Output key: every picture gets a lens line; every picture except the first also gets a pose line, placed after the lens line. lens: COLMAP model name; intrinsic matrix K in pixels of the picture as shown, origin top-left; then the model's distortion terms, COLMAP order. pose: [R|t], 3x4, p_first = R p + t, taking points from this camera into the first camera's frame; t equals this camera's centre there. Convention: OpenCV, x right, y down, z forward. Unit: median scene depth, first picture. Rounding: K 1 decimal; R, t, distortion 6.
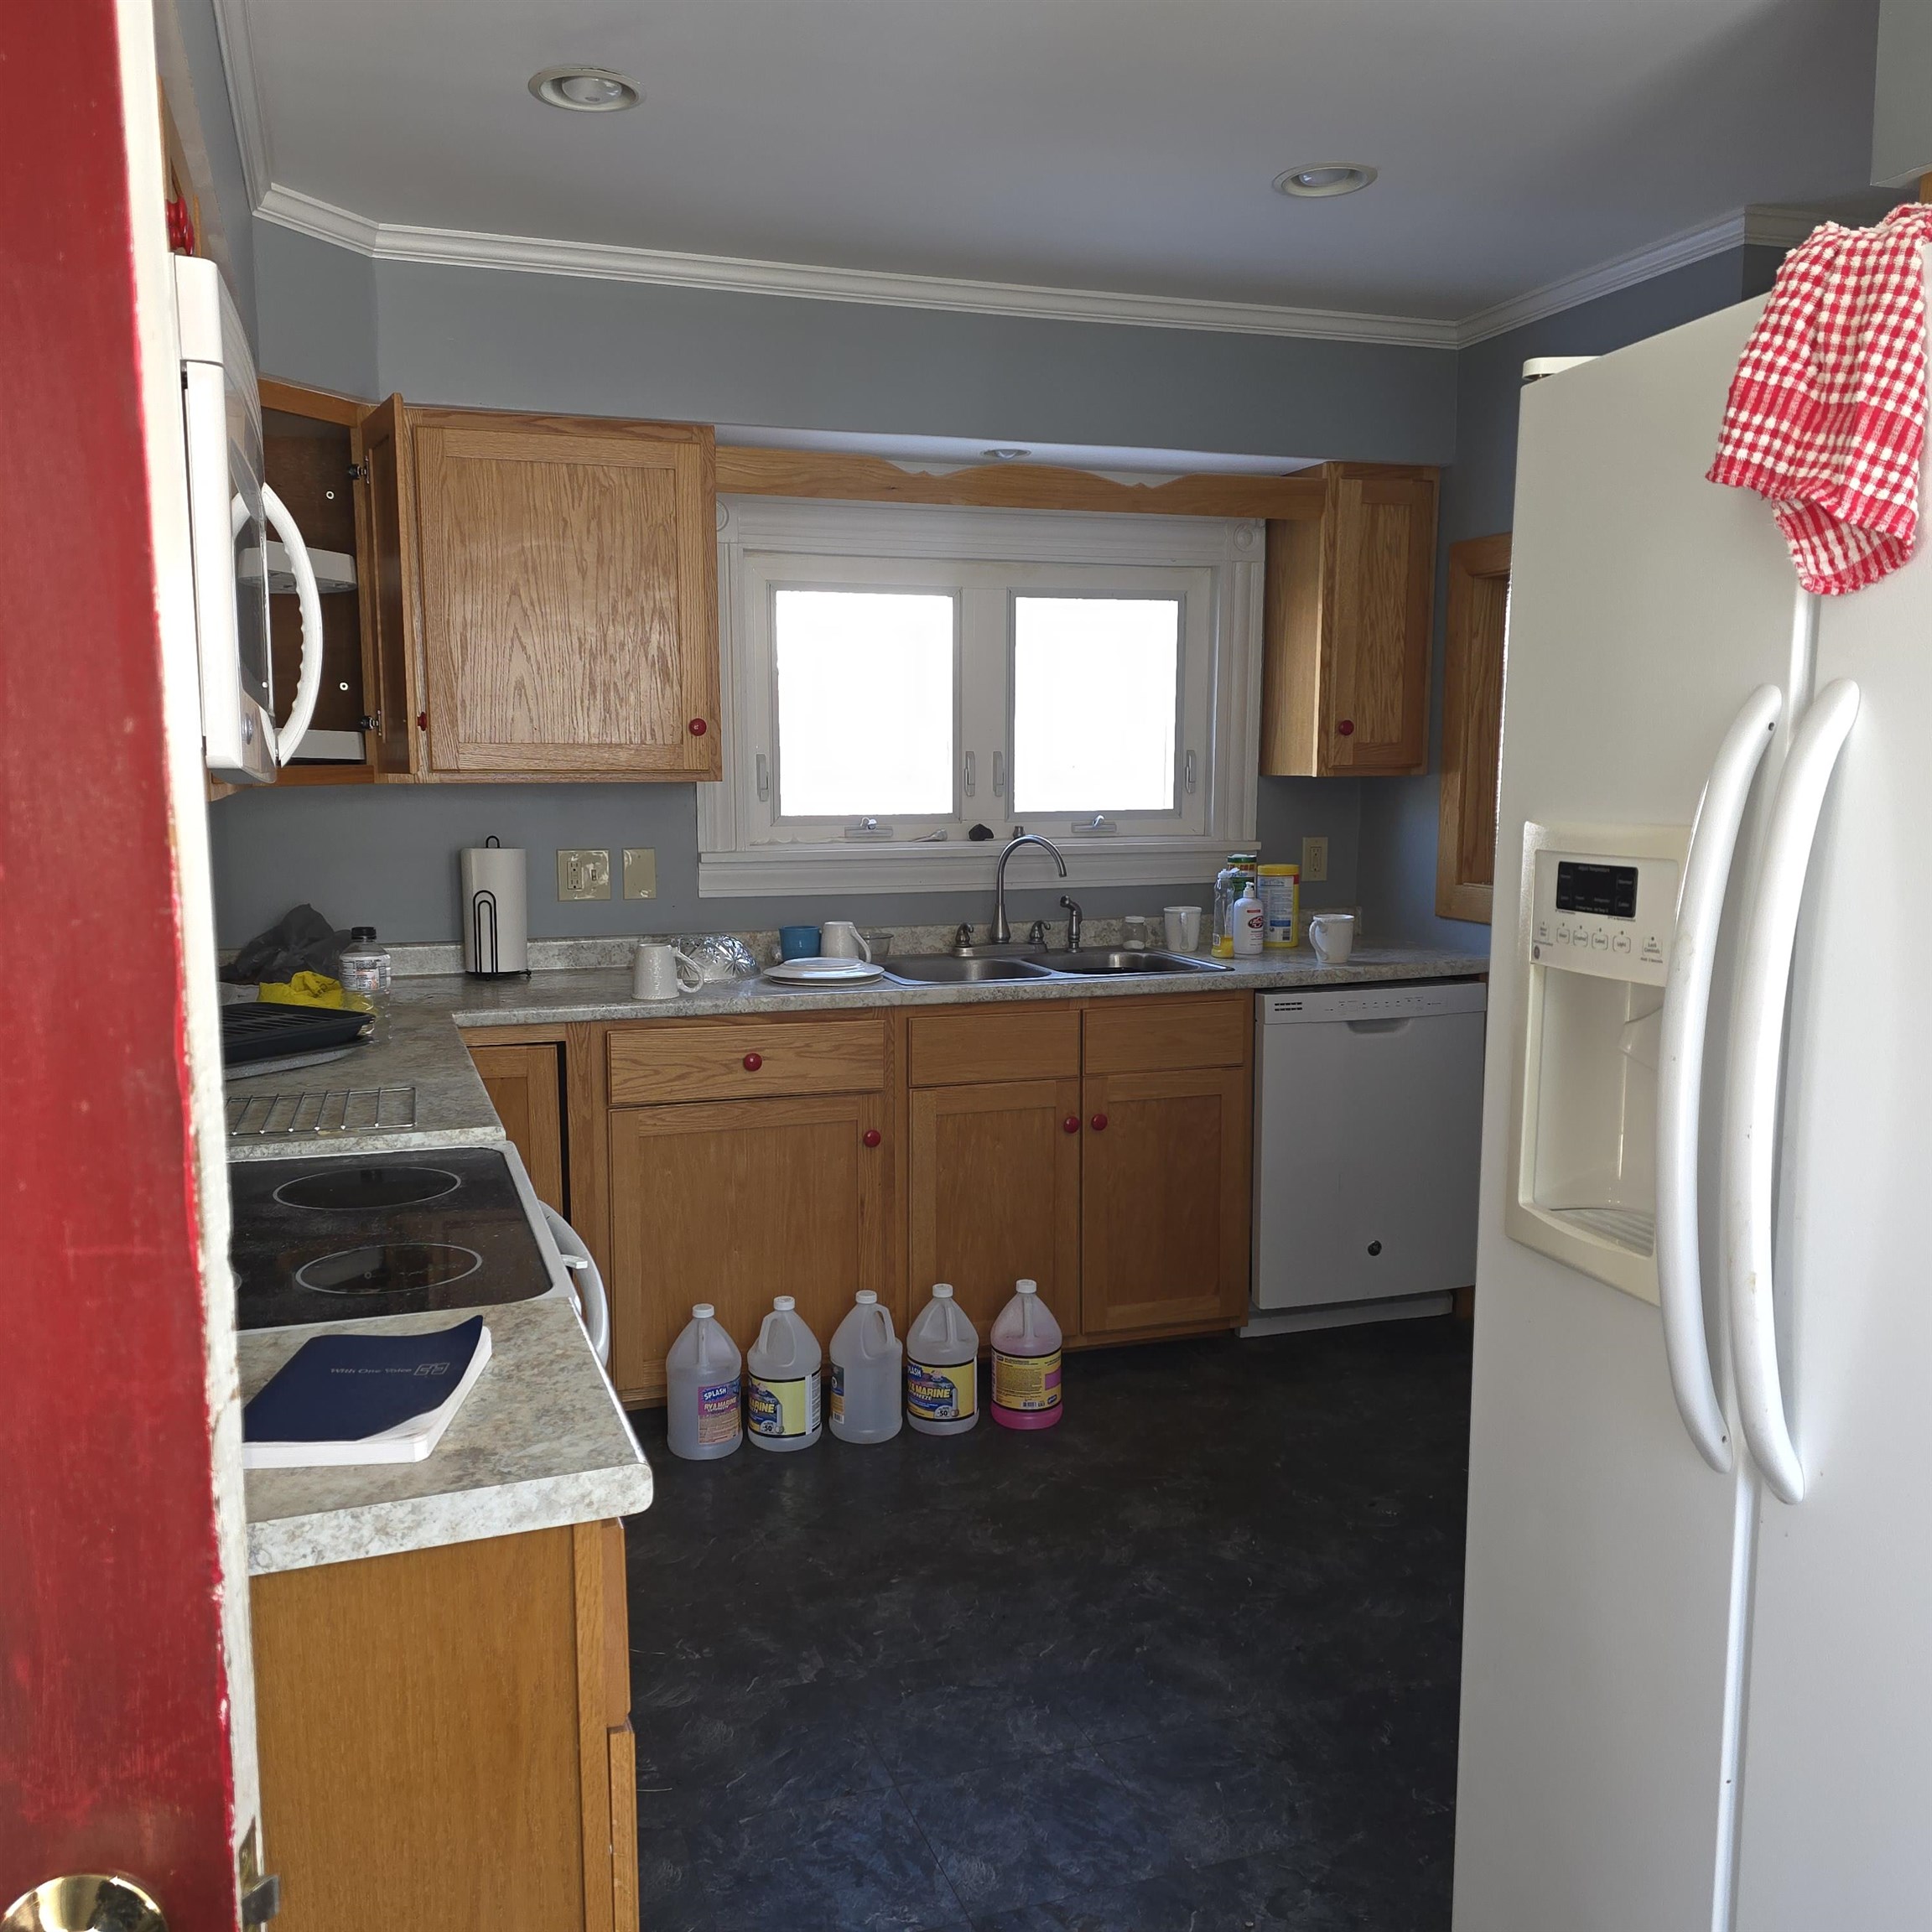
lens RADIAL K [[1743.9, 0, 954.1], [0, 1743.9, 975.2], [0, 0, 1]] dist [0.107334, -0.121064]
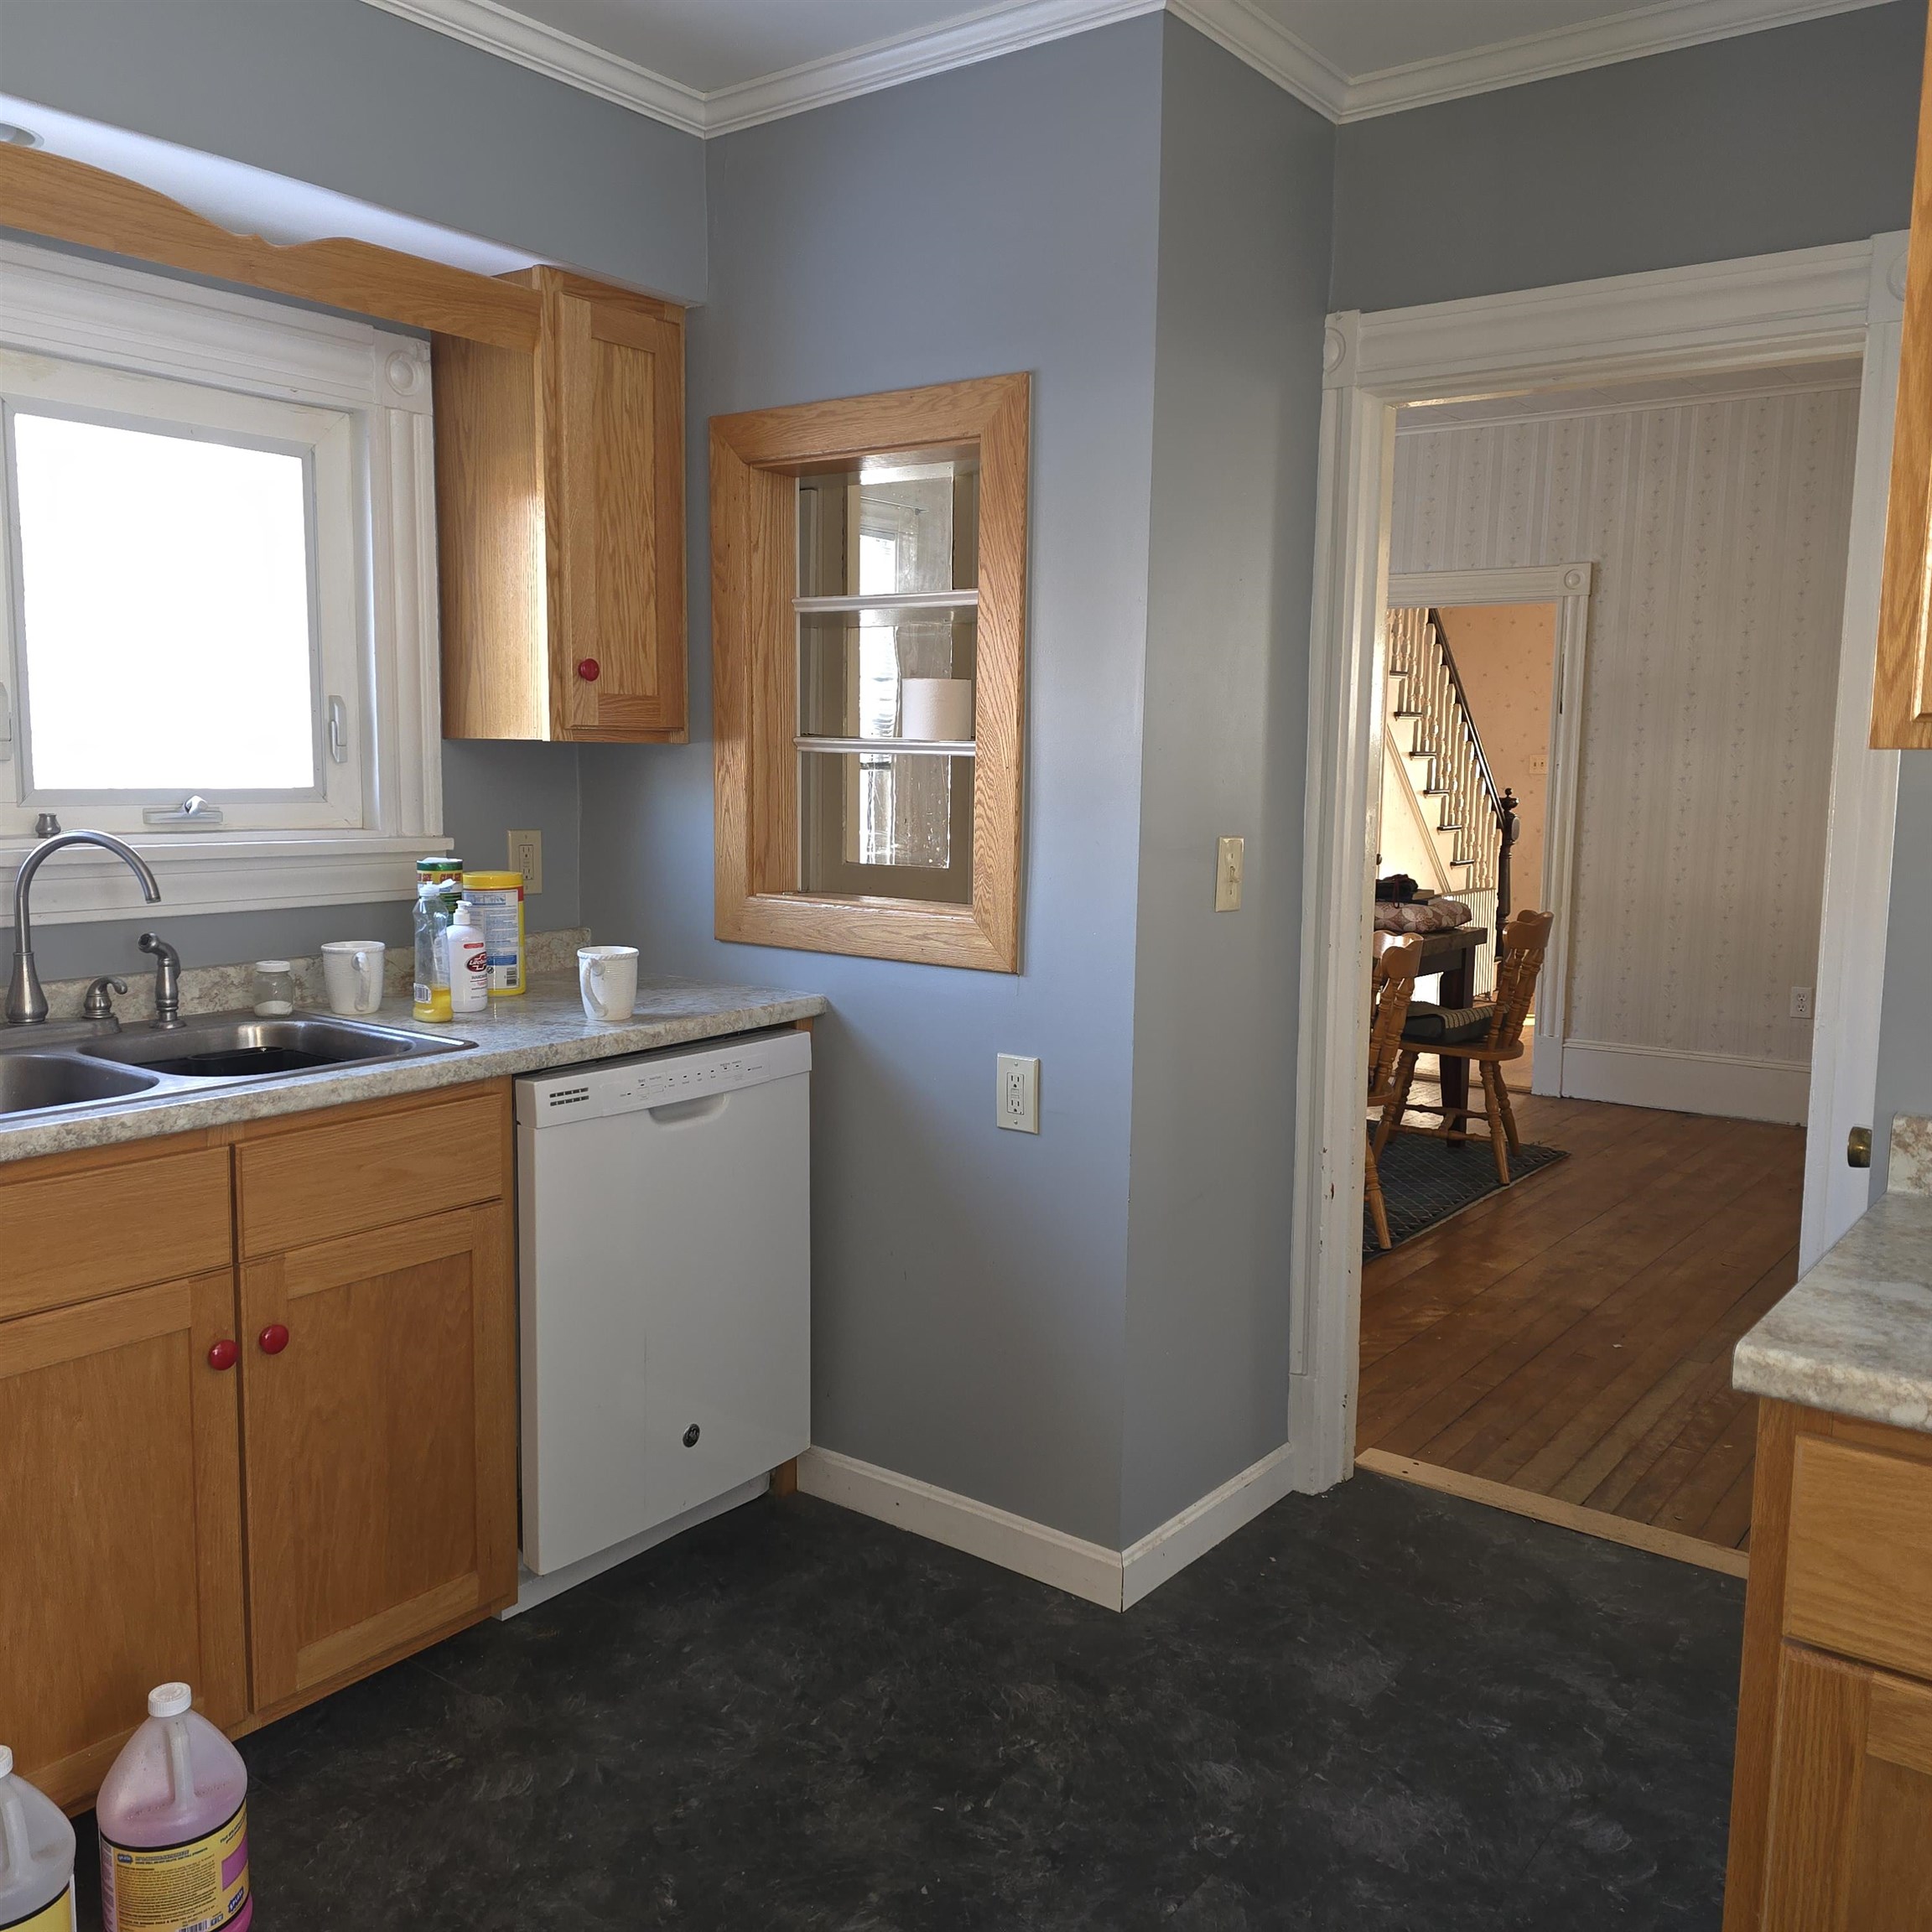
lens RADIAL K [[1727.0, 0, 952.8], [0, 1727.0, 970.3], [0, 0, 1]] dist [0.109890, -0.127344]
pose [[0.837630, -0.052616, 0.543697, -0.031155], [0.050668, 0.998543, 0.018574, -0.030185], [-0.543882, 0.011990, 0.839076, 0.360079]]
